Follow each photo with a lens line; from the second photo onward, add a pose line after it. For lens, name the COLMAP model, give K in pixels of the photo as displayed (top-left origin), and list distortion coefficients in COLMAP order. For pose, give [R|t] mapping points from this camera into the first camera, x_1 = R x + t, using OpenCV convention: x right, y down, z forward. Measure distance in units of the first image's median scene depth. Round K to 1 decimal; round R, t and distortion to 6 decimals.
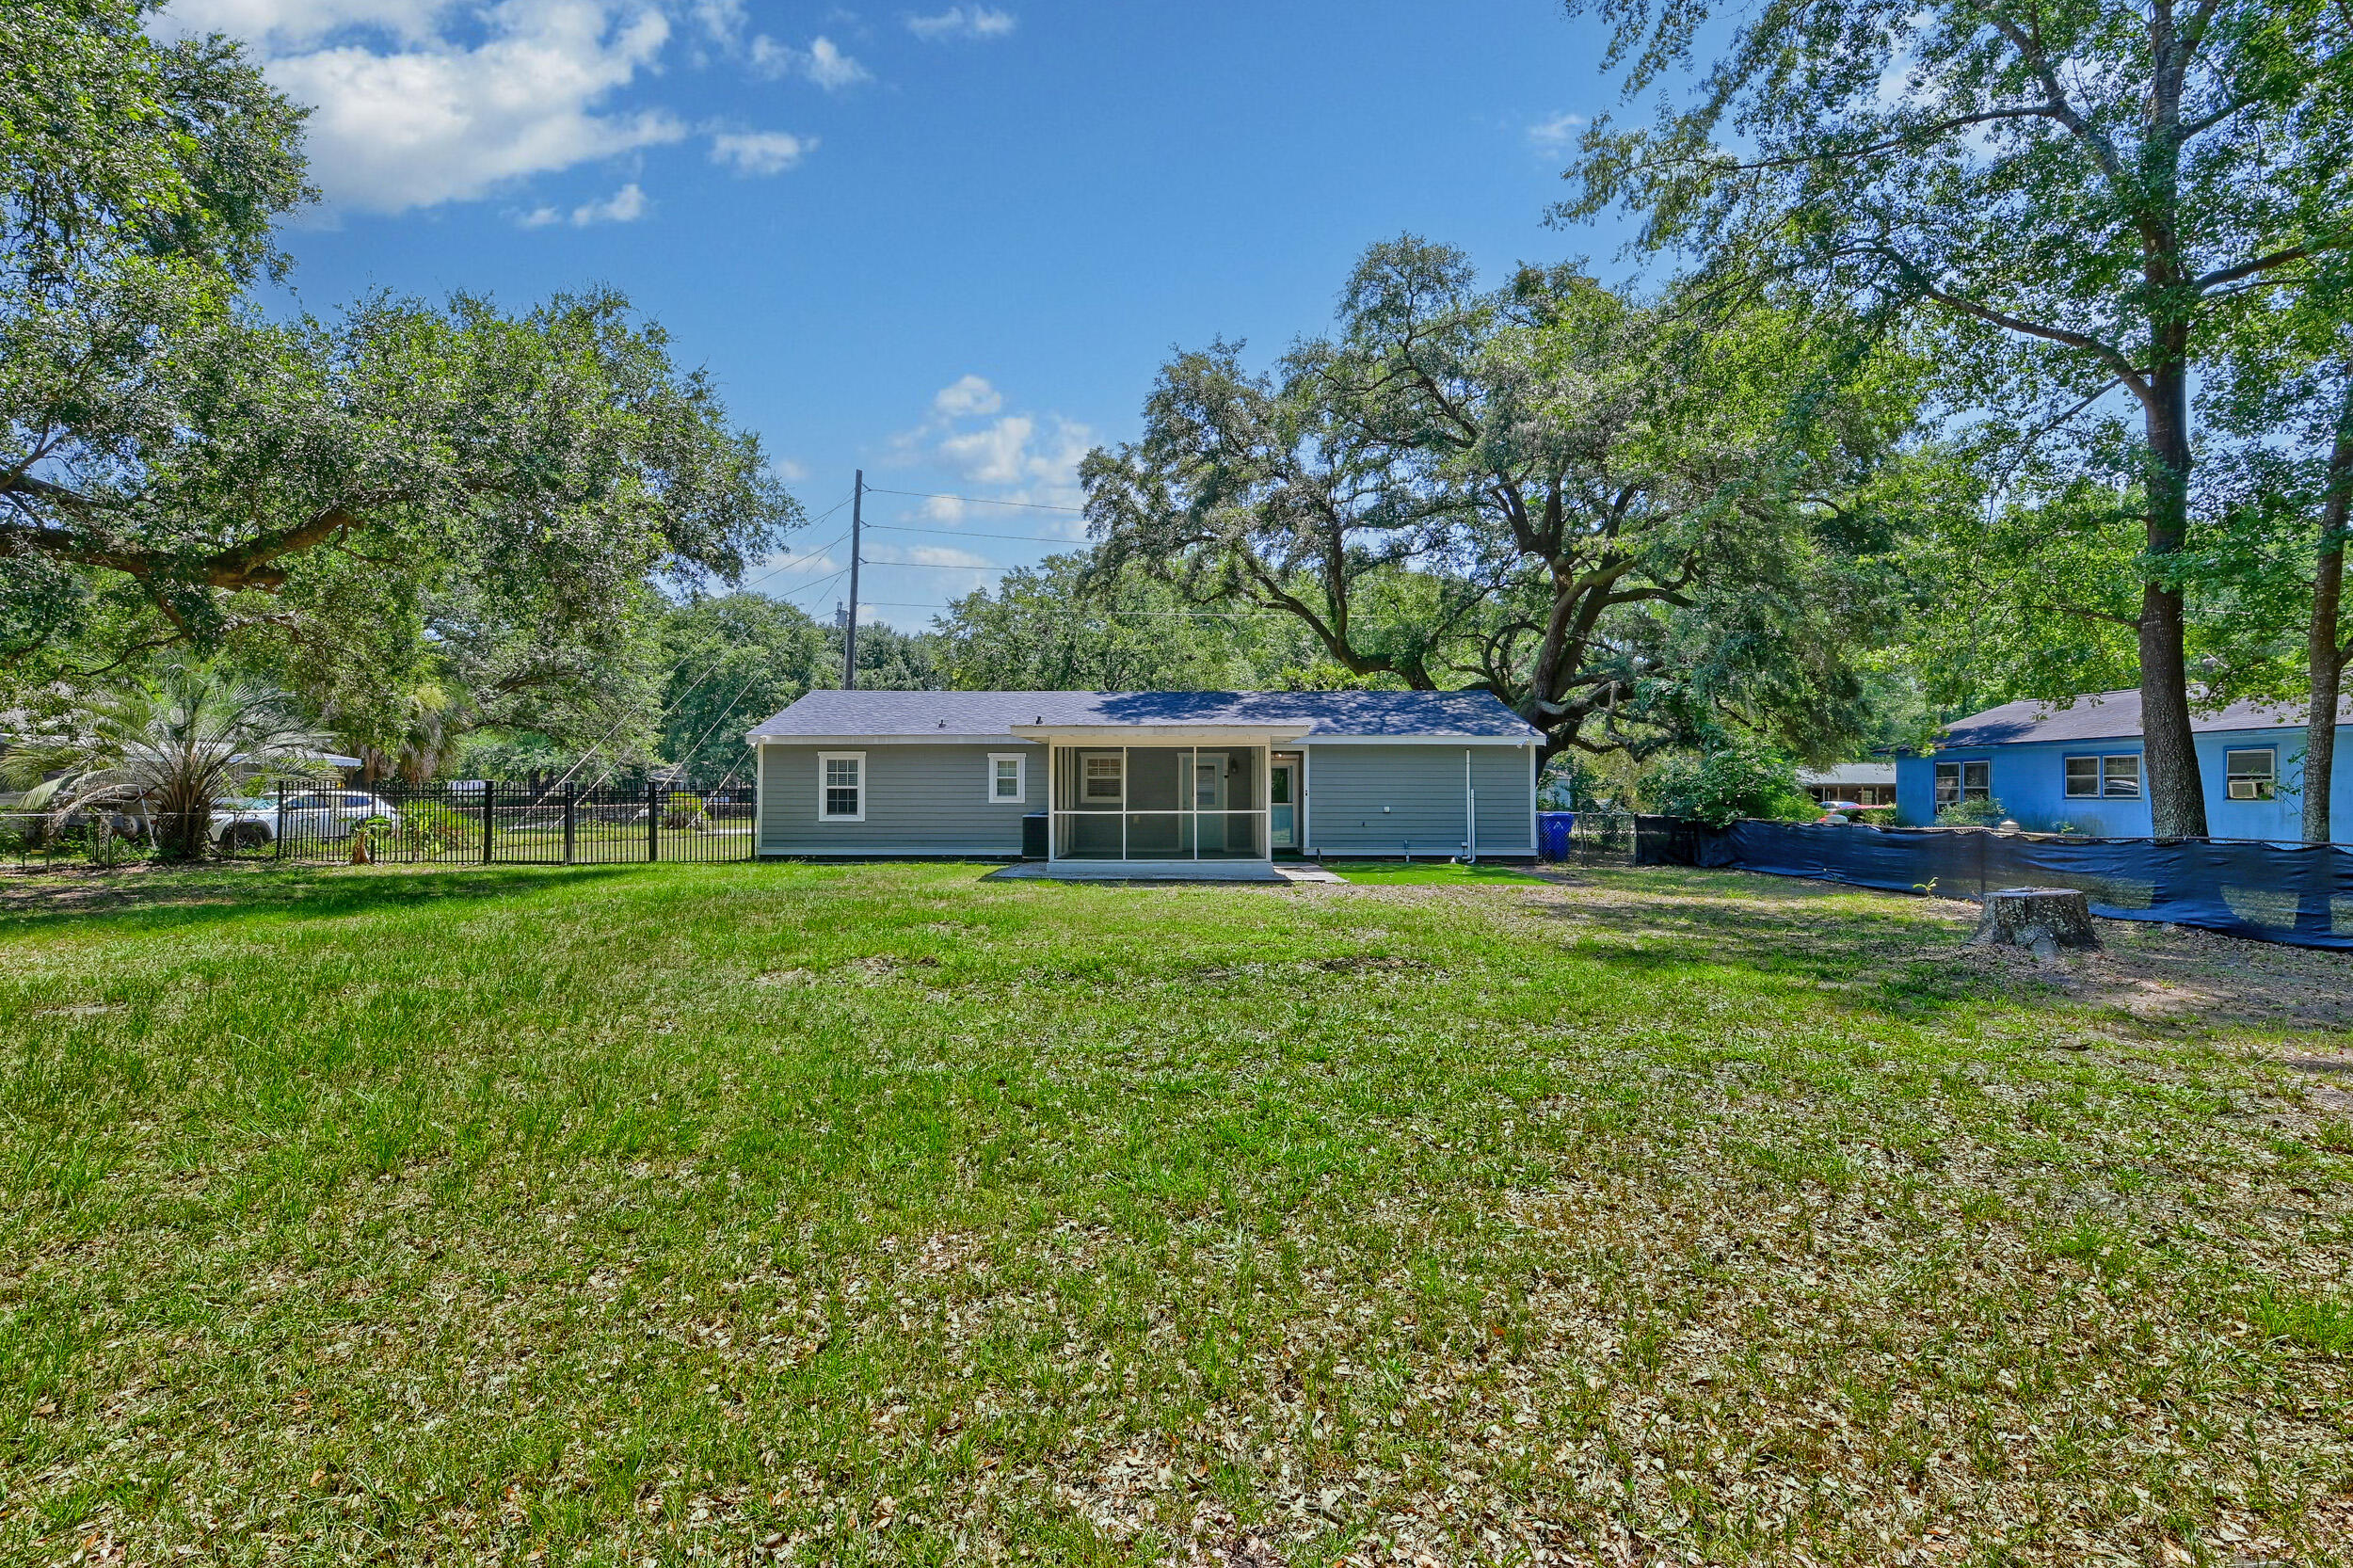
lens RADIAL K [[1014.7, 0, 1175.6], [0, 1014.7, 772.8], [0, 0, 1]] dist [-0.015725, -0.000010]
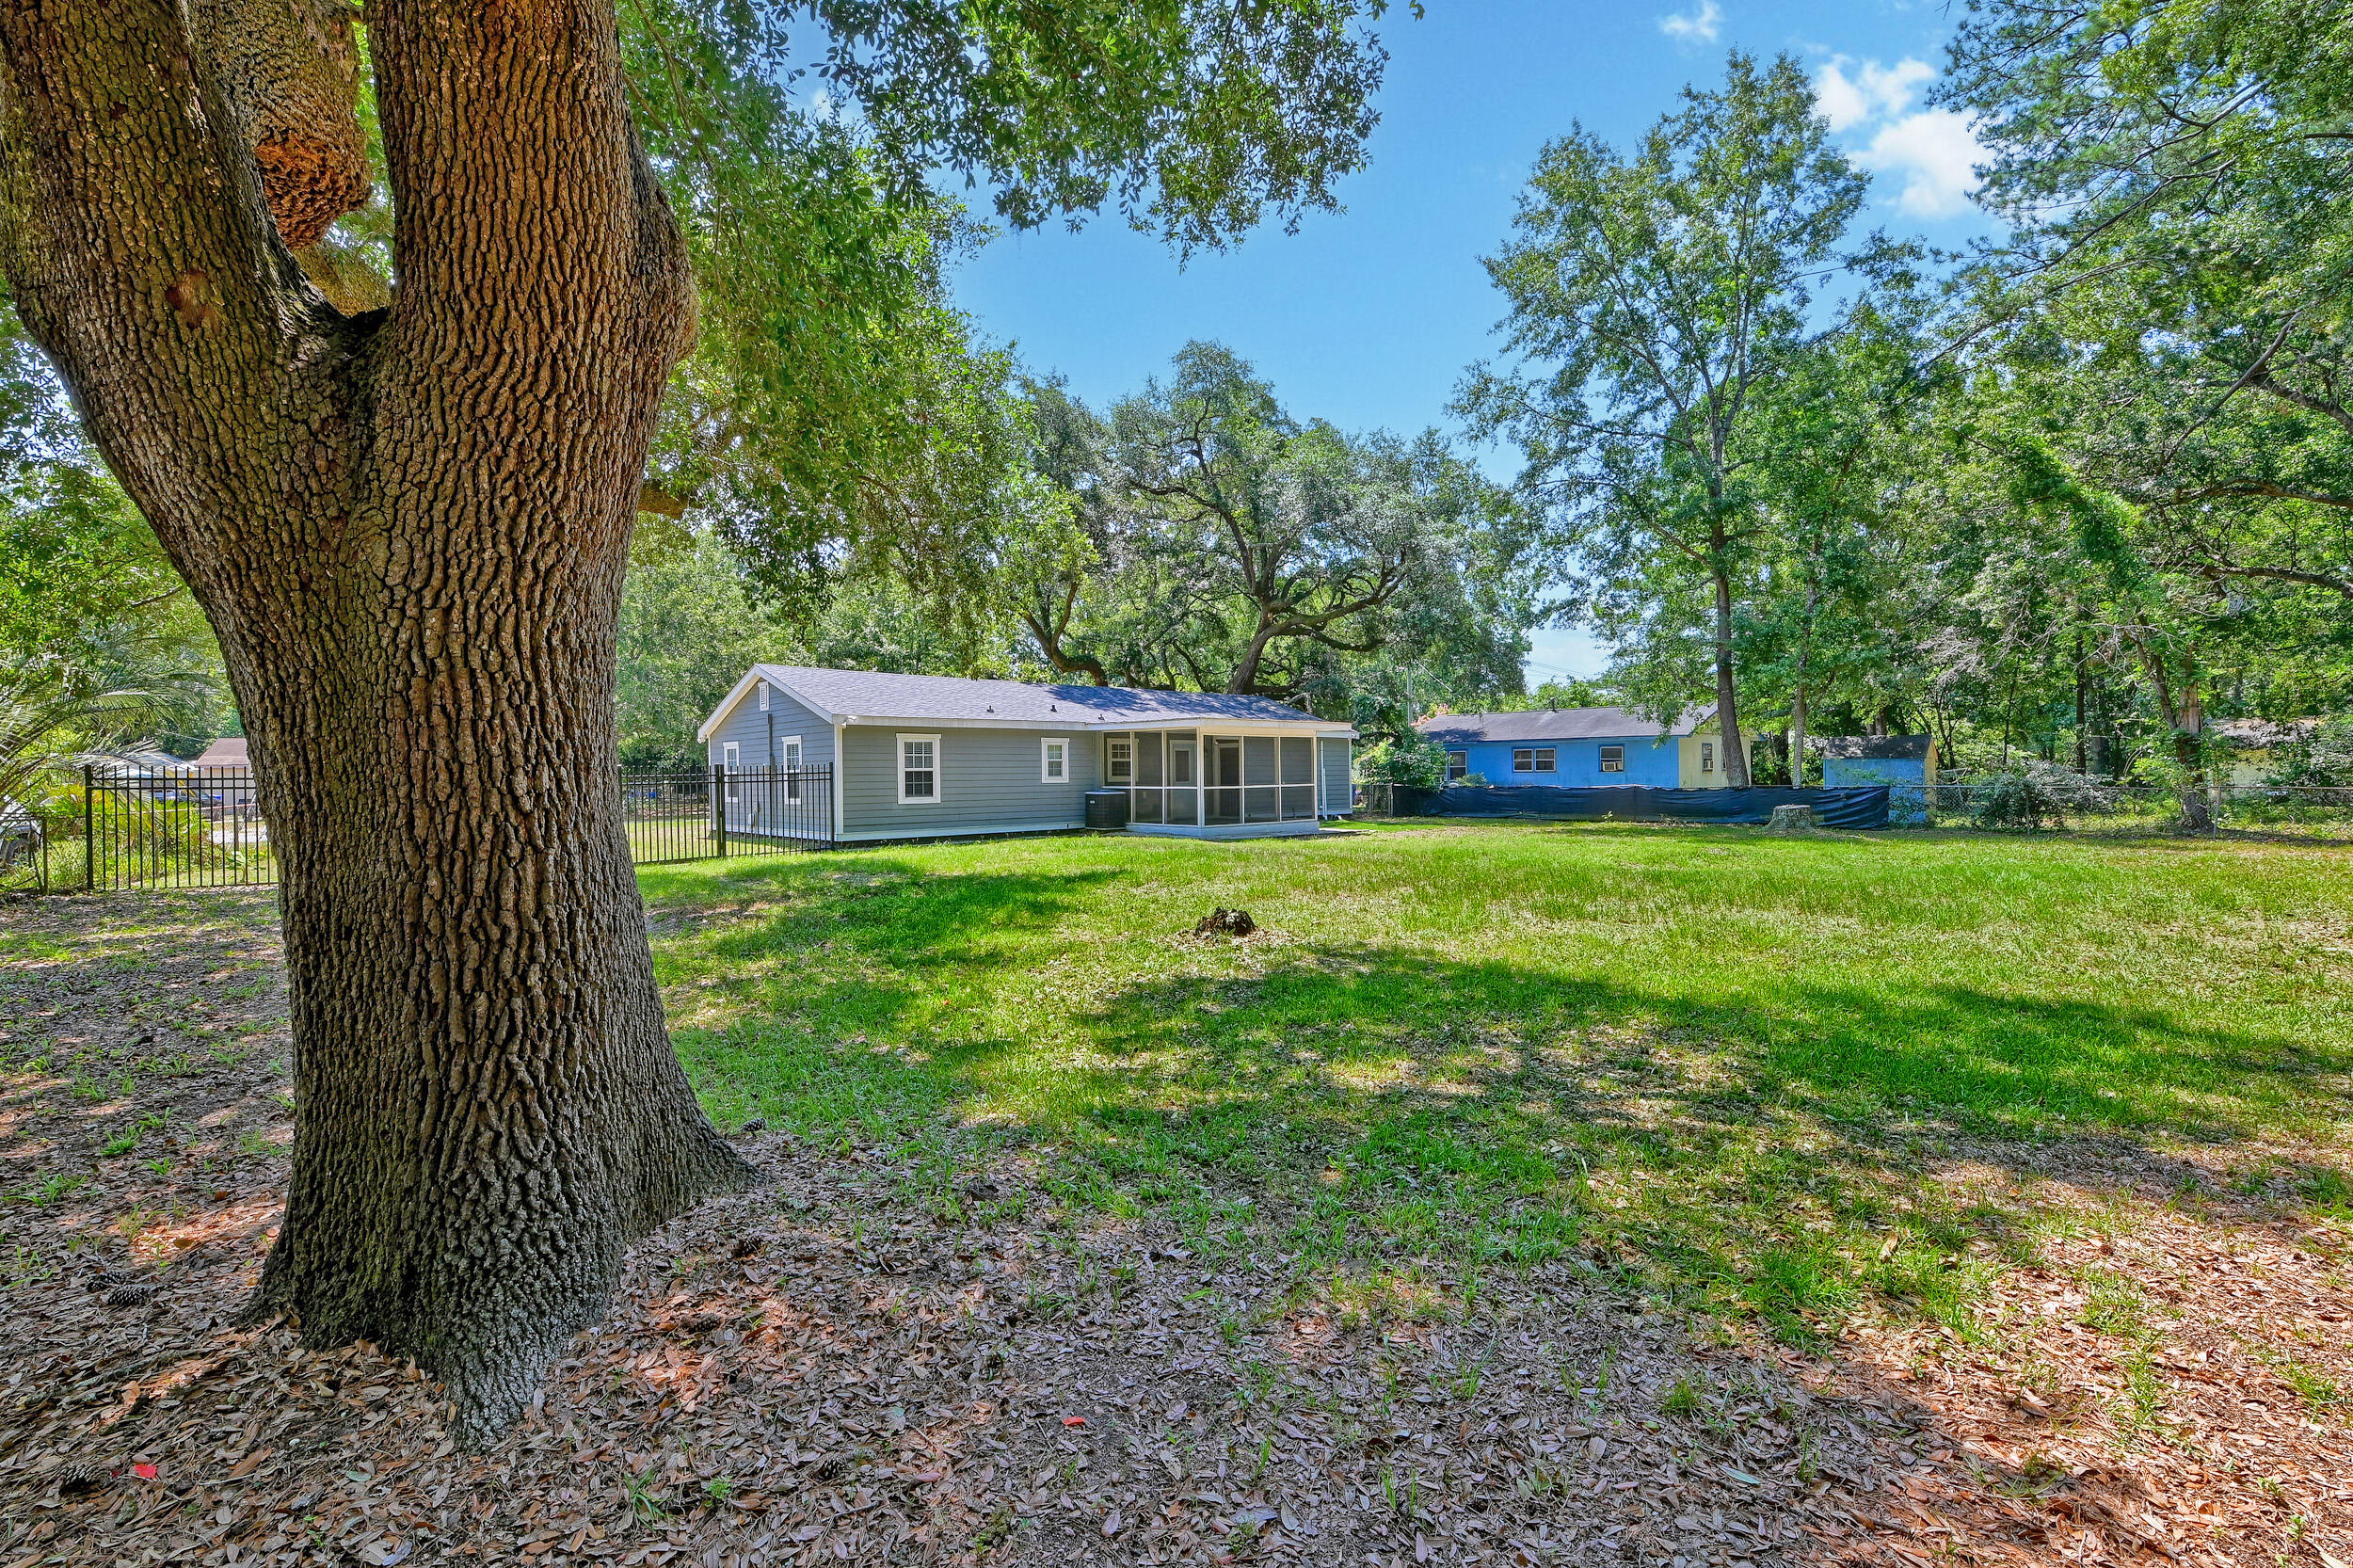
lens RADIAL K [[1014.7, 0, 1175.6], [0, 1014.7, 772.8], [0, 0, 1]] dist [-0.015725, -0.000010]
pose [[0.733512, -0.007679, 0.679633, -0.826375], [-0.002624, 0.999897, 0.014130, 0.002608], [-0.679672, -0.012148, 0.733416, 0.093923]]
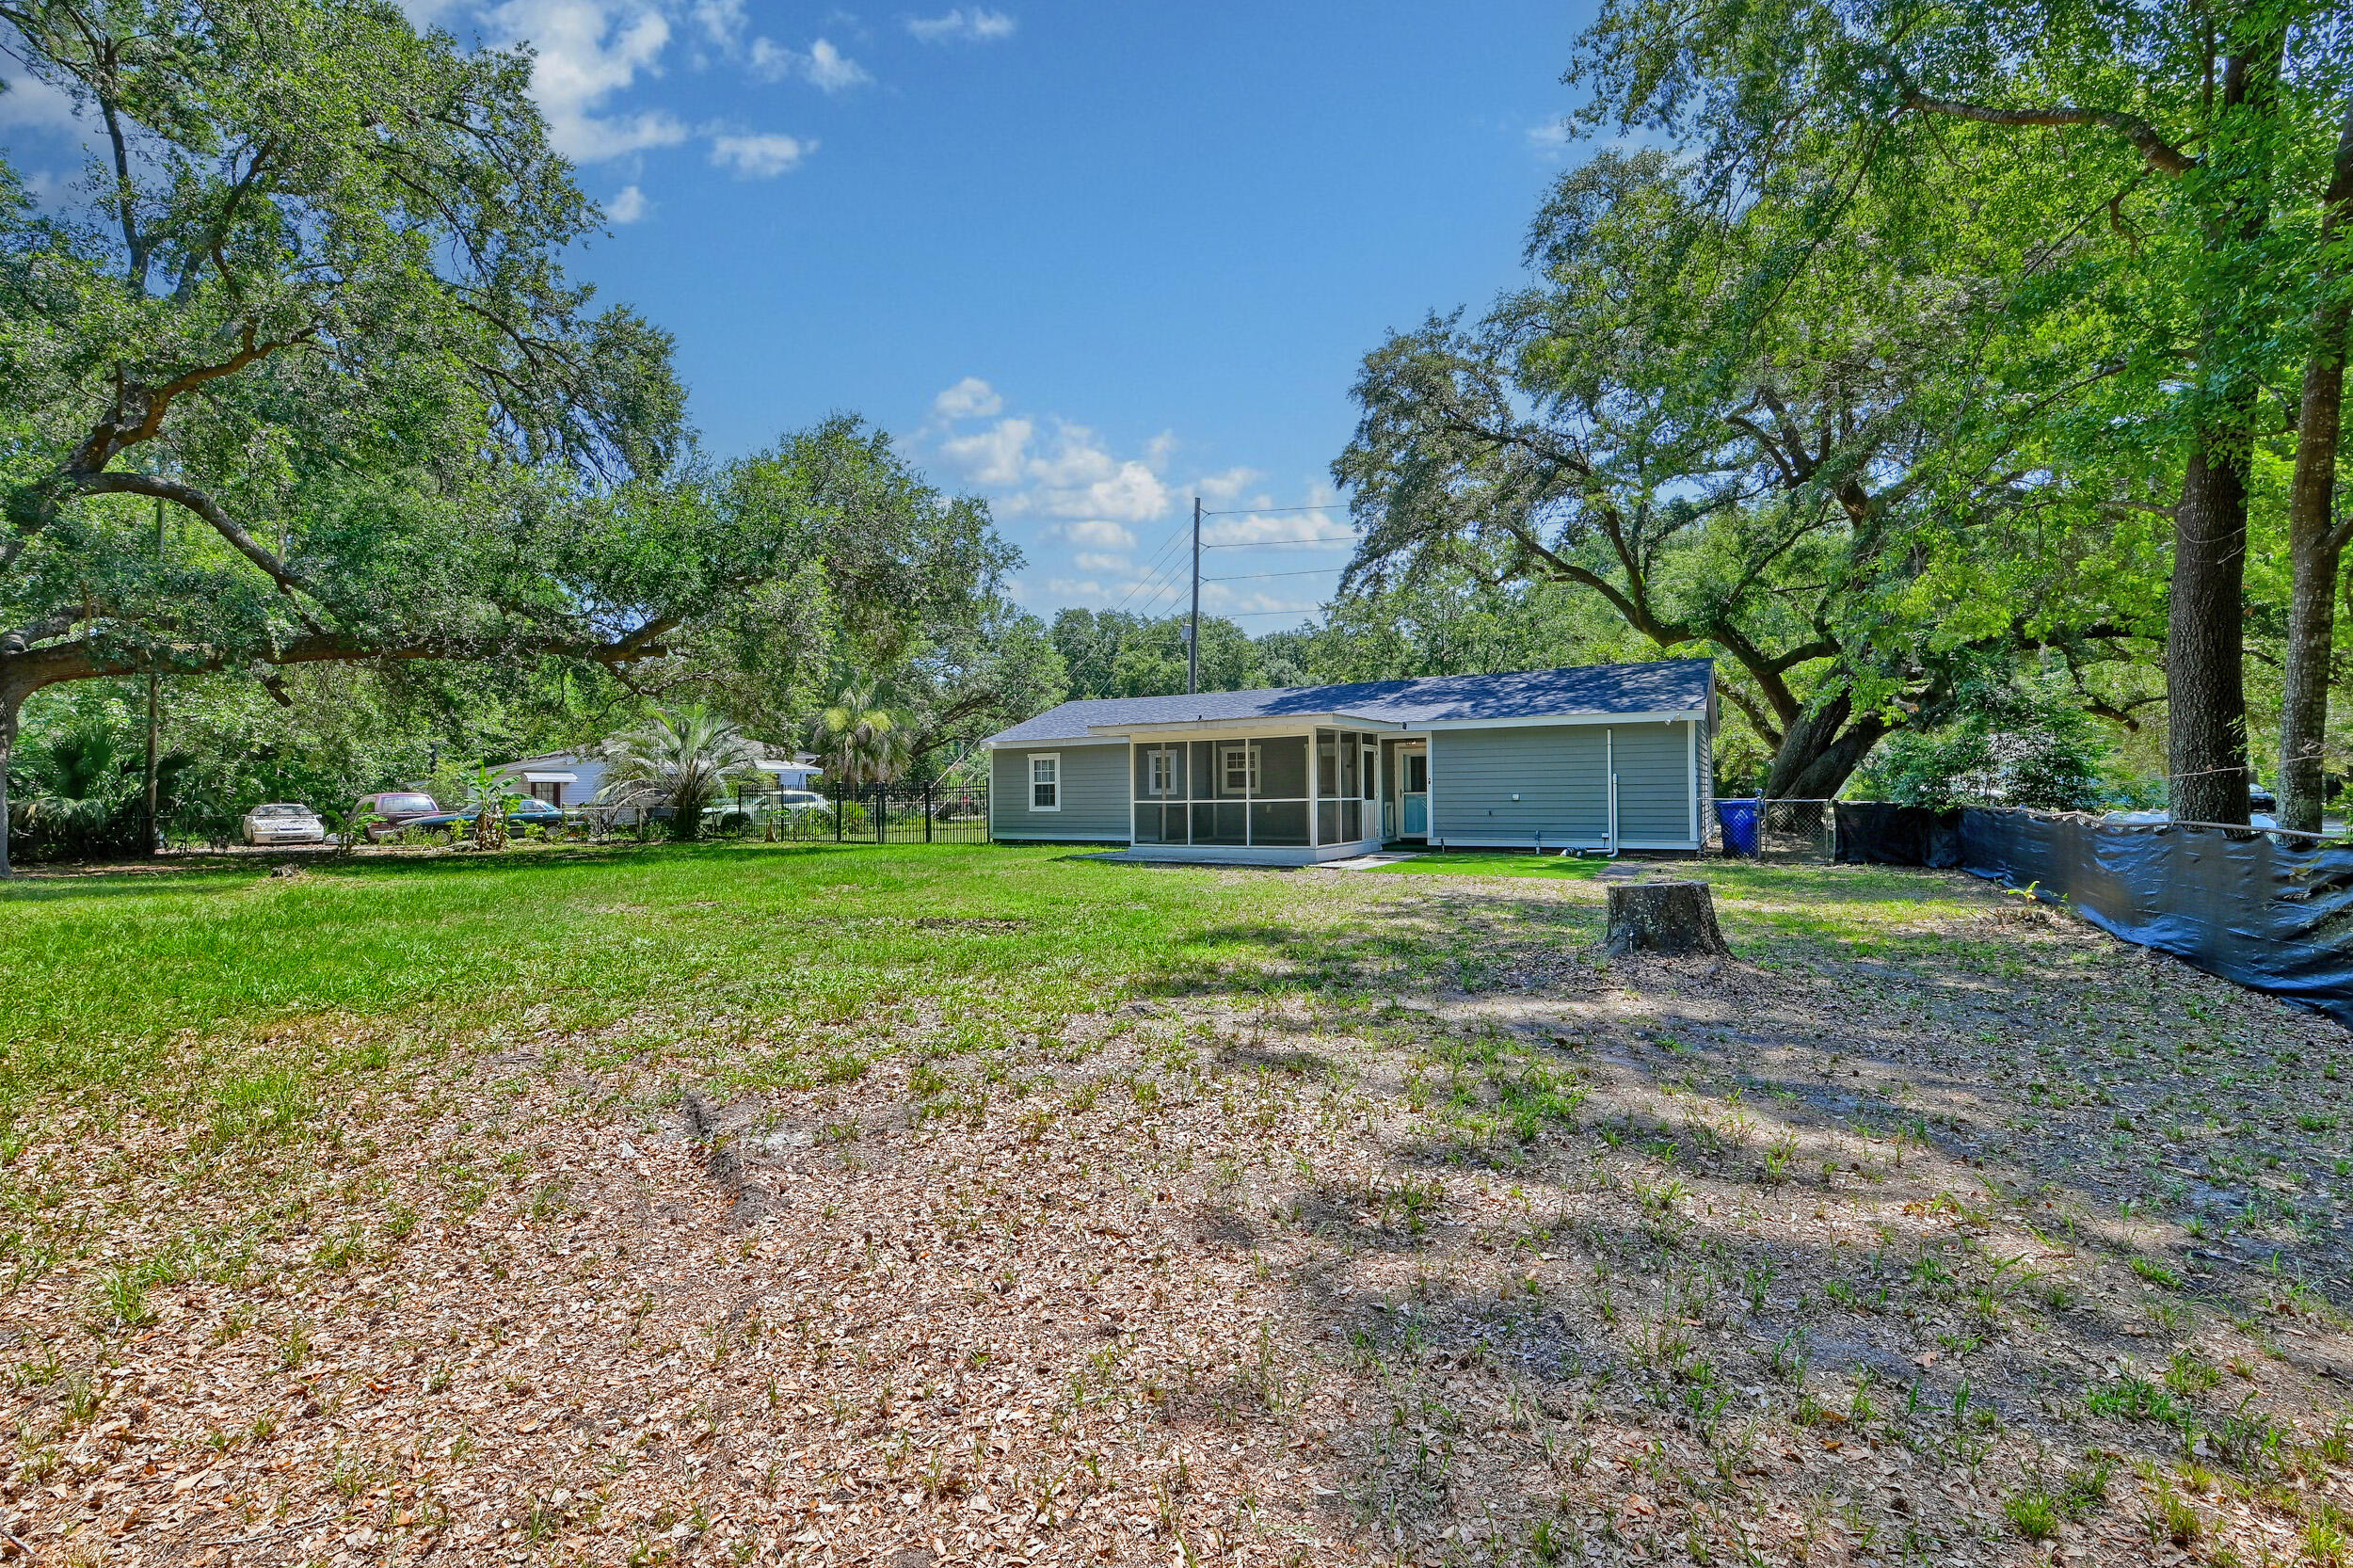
lens RADIAL K [[1005.6, 0, 1167.1], [0, 1005.6, 787.3], [0, 0, 1]] dist [-0.010224, 0.000048]
pose [[0.864360, -0.014559, -0.502663, 0.394437], [0.023260, 0.999668, 0.011044, 0.009403], [0.502335, -0.021238, 0.864412, 0.045522]]
